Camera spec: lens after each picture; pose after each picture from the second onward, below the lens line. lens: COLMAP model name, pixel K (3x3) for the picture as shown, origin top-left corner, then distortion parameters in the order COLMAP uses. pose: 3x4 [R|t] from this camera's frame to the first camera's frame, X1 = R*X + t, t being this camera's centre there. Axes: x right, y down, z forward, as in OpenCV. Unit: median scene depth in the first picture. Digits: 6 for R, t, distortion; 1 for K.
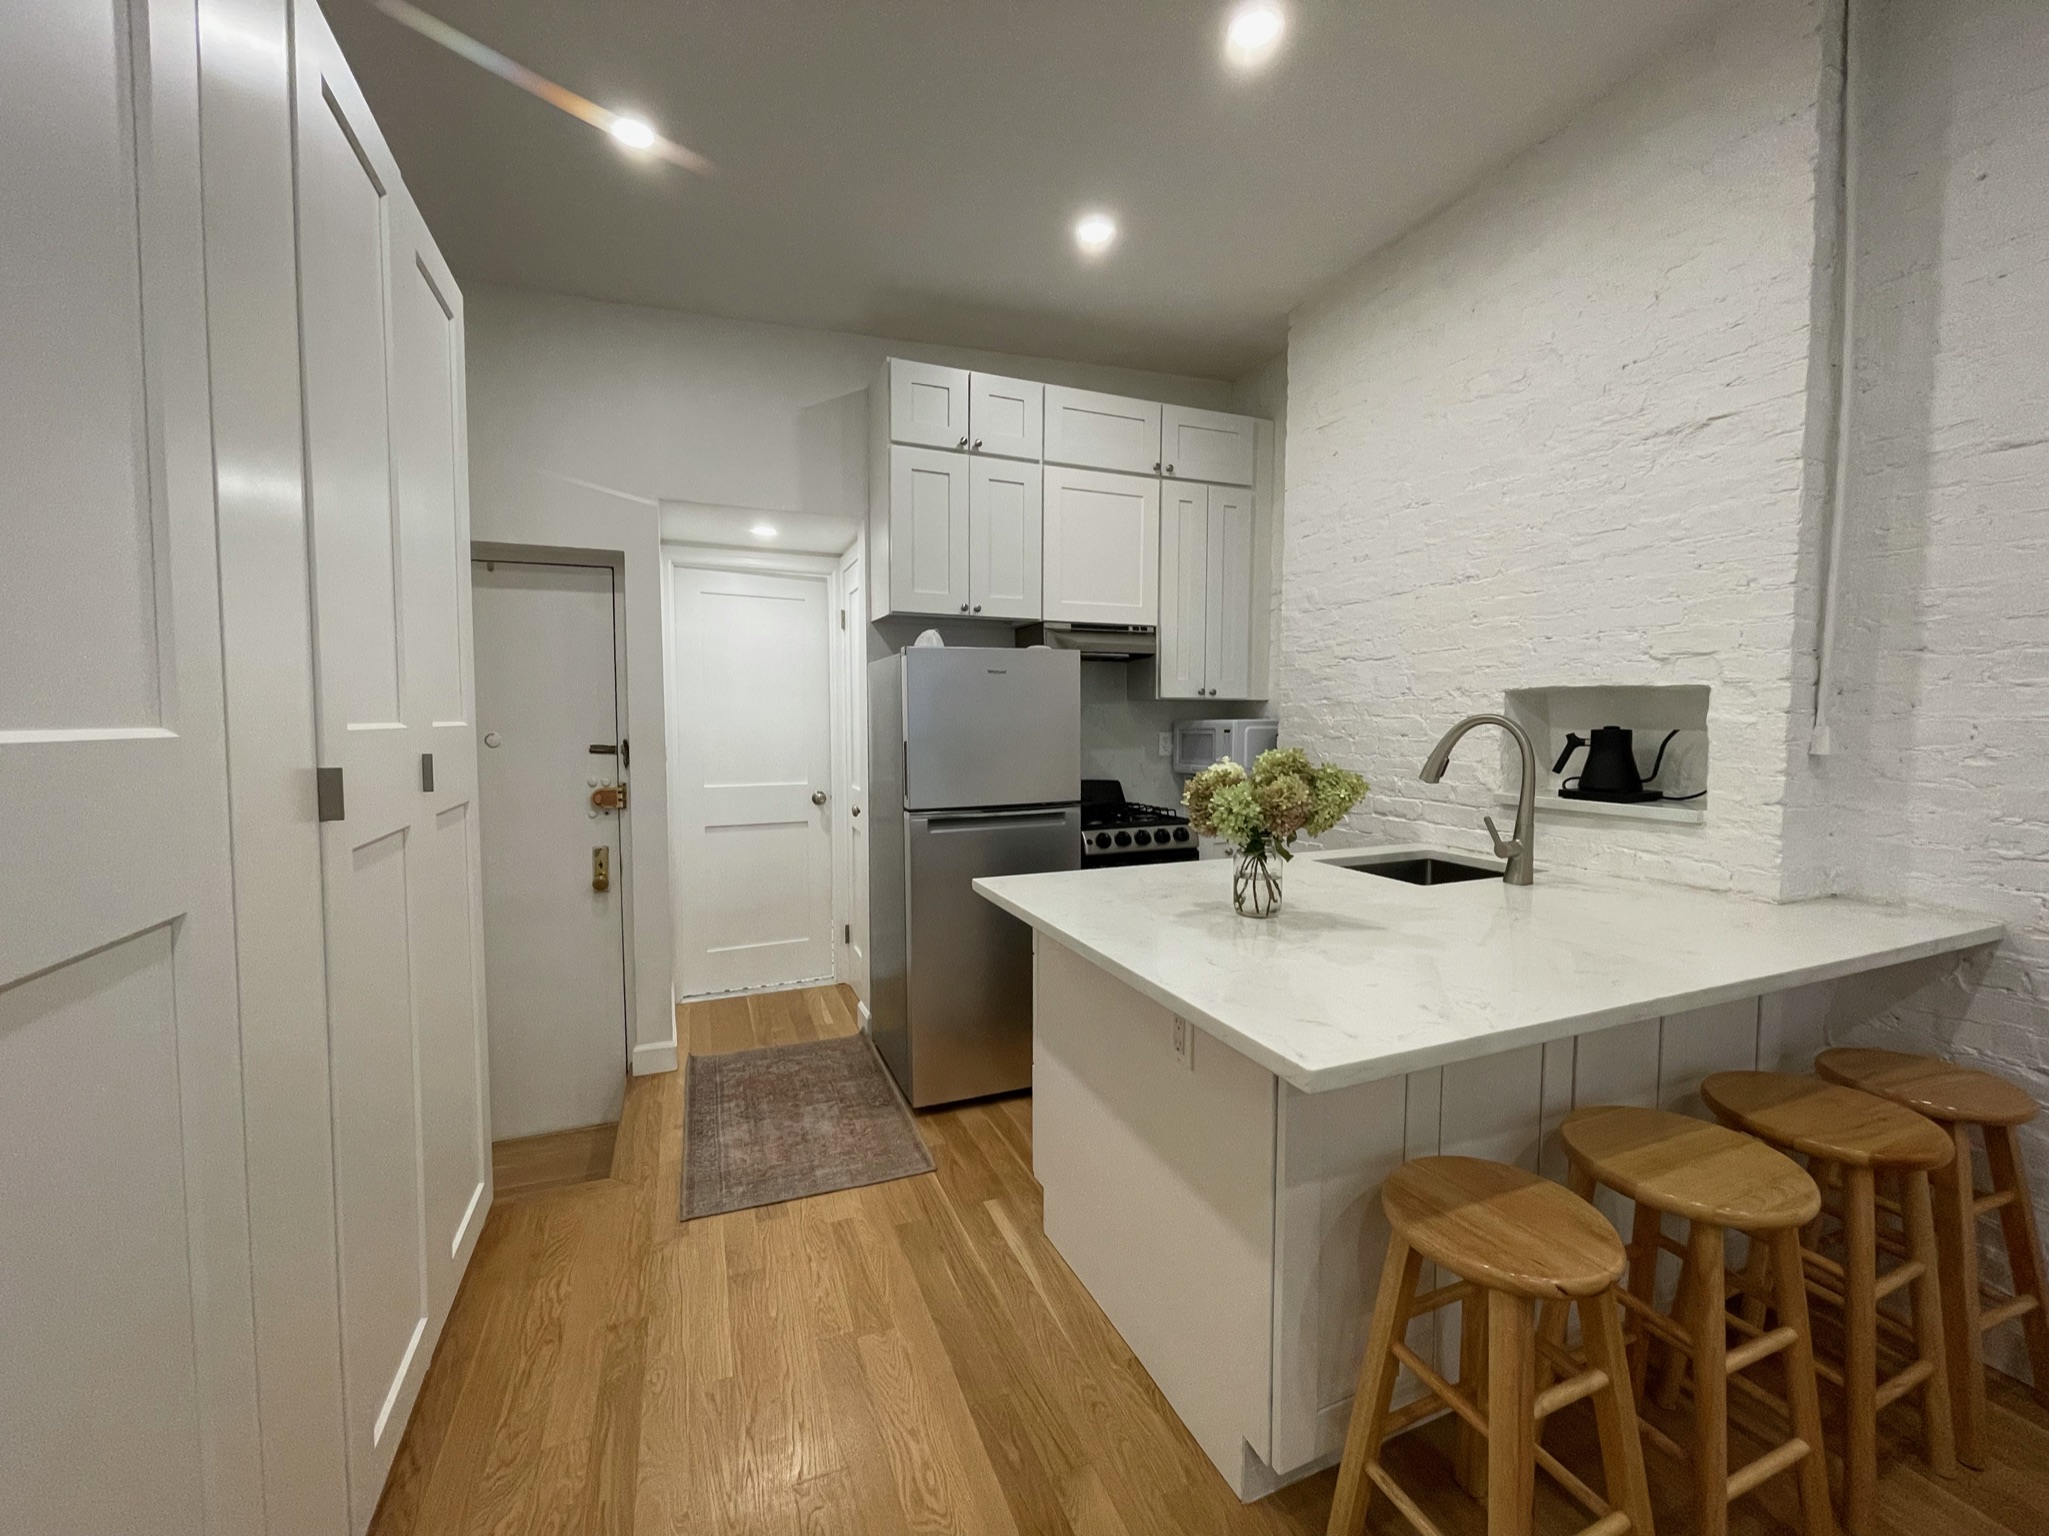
lens RADIAL K [[827.0, 0, 1026.0], [0, 827.0, 761.3], [0, 0, 1]] dist [0.000333, 0.000151]
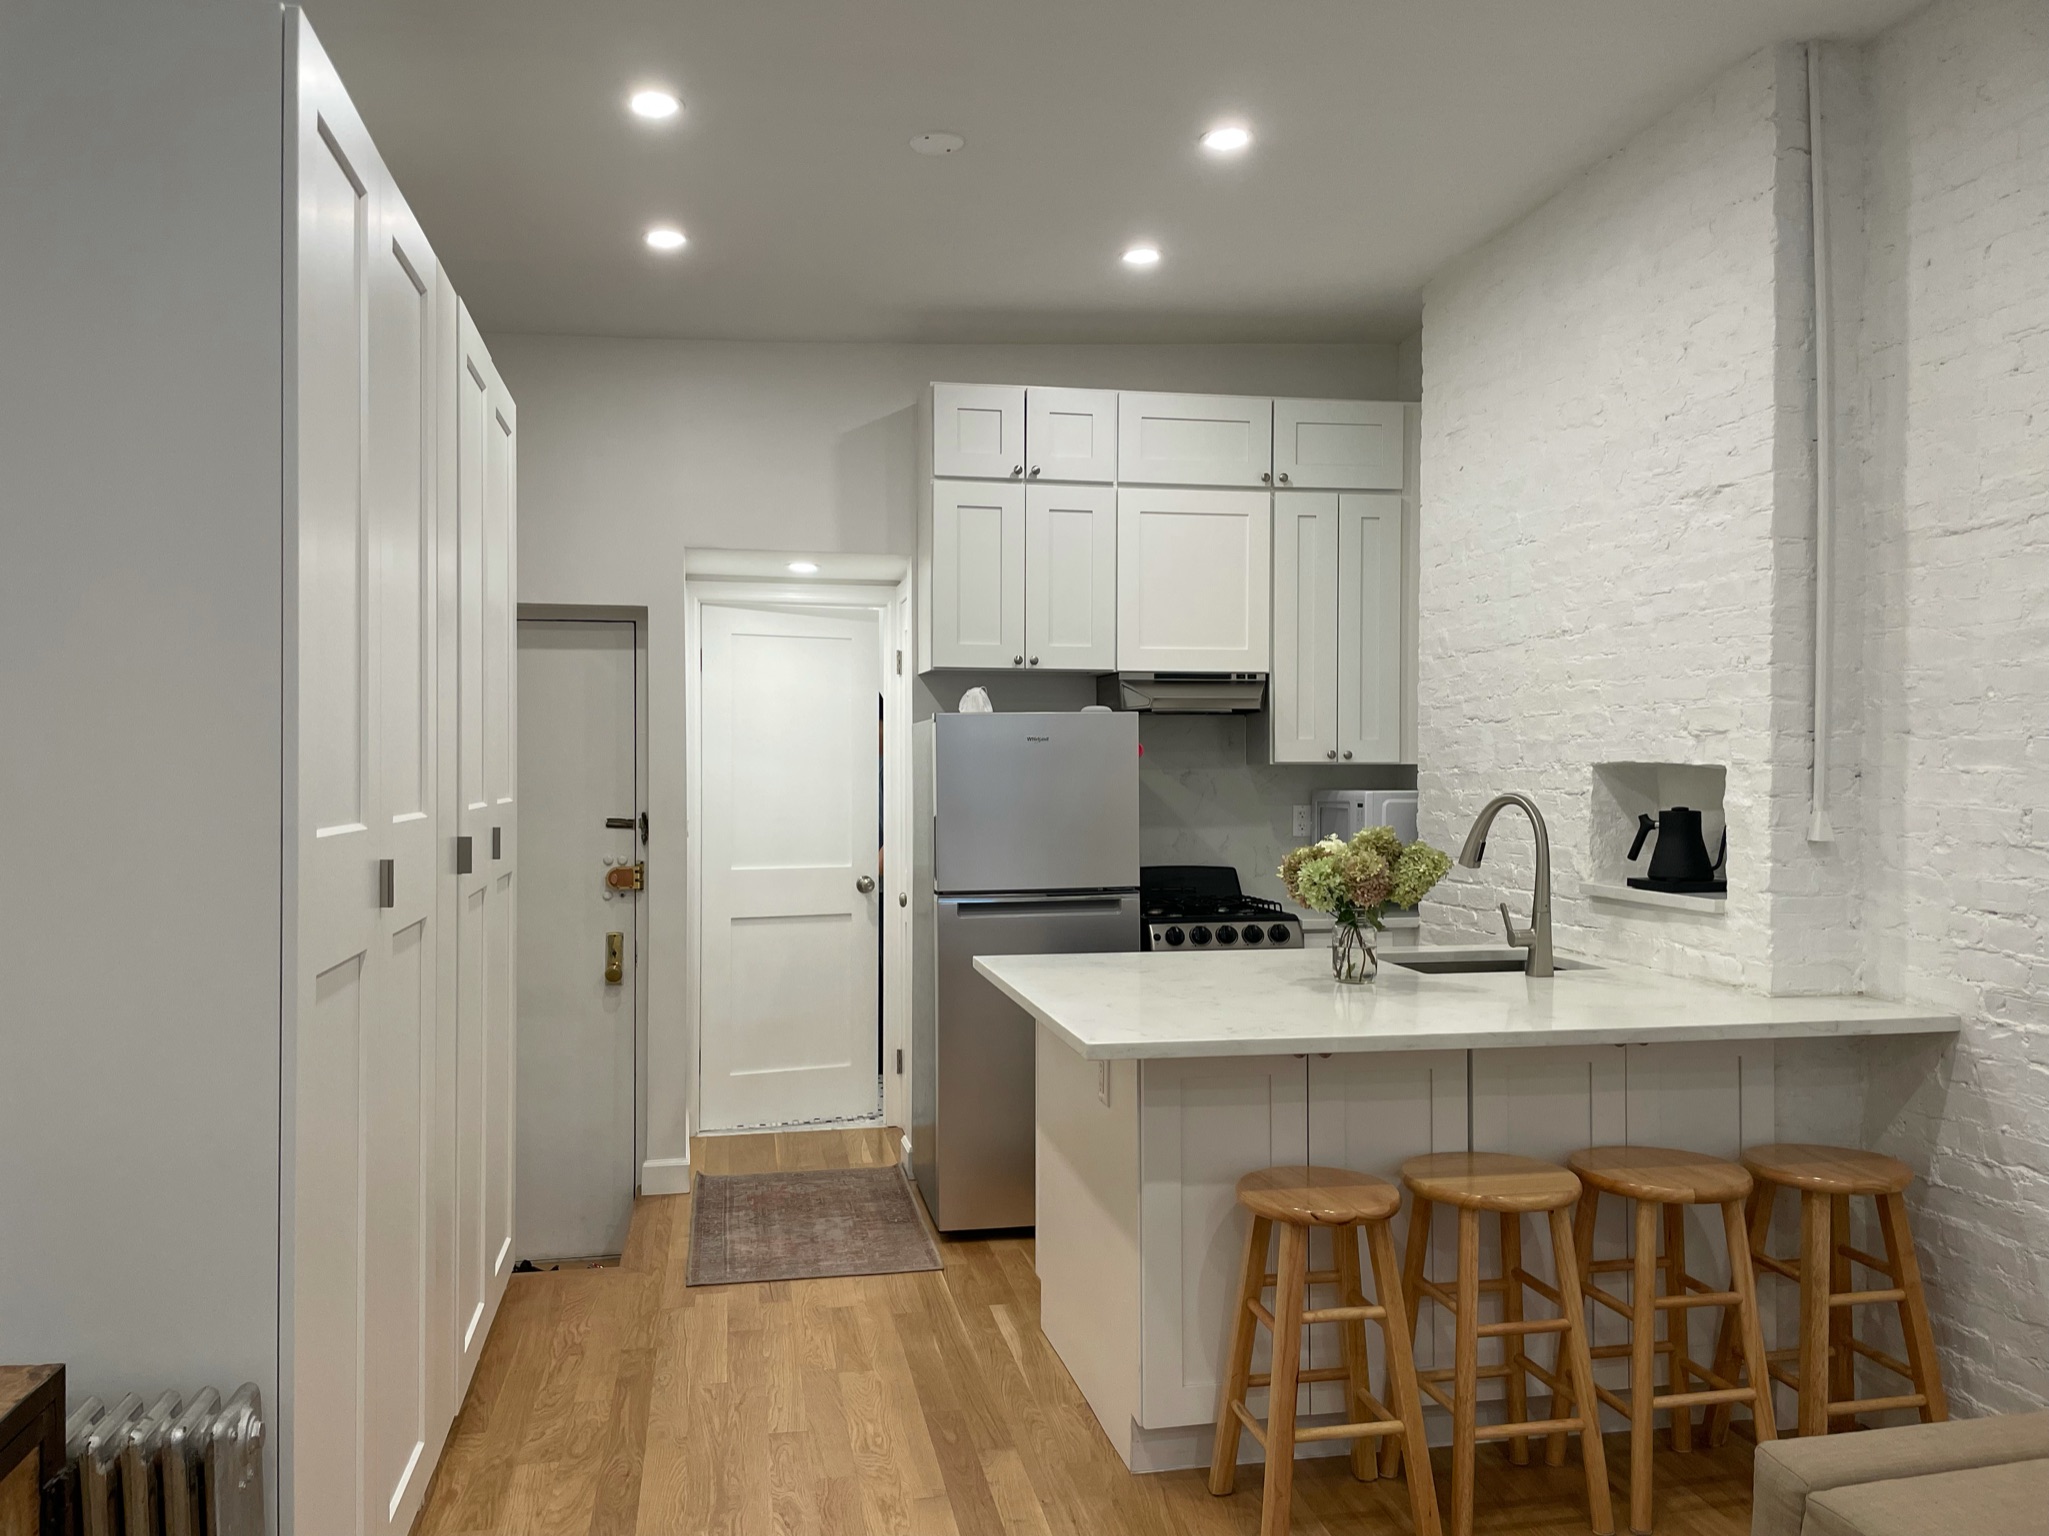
lens RADIAL K [[1554.9, 0, 1026.9], [0, 1554.9, 770.1], [0, 0, 1]] dist [0.063014, -0.008260]
pose [[0.980616, 0.000836, -0.195938, 0.288294], [-0.010487, 0.998782, -0.048222, 0.005529], [0.195659, 0.049342, 0.979430, -0.656440]]
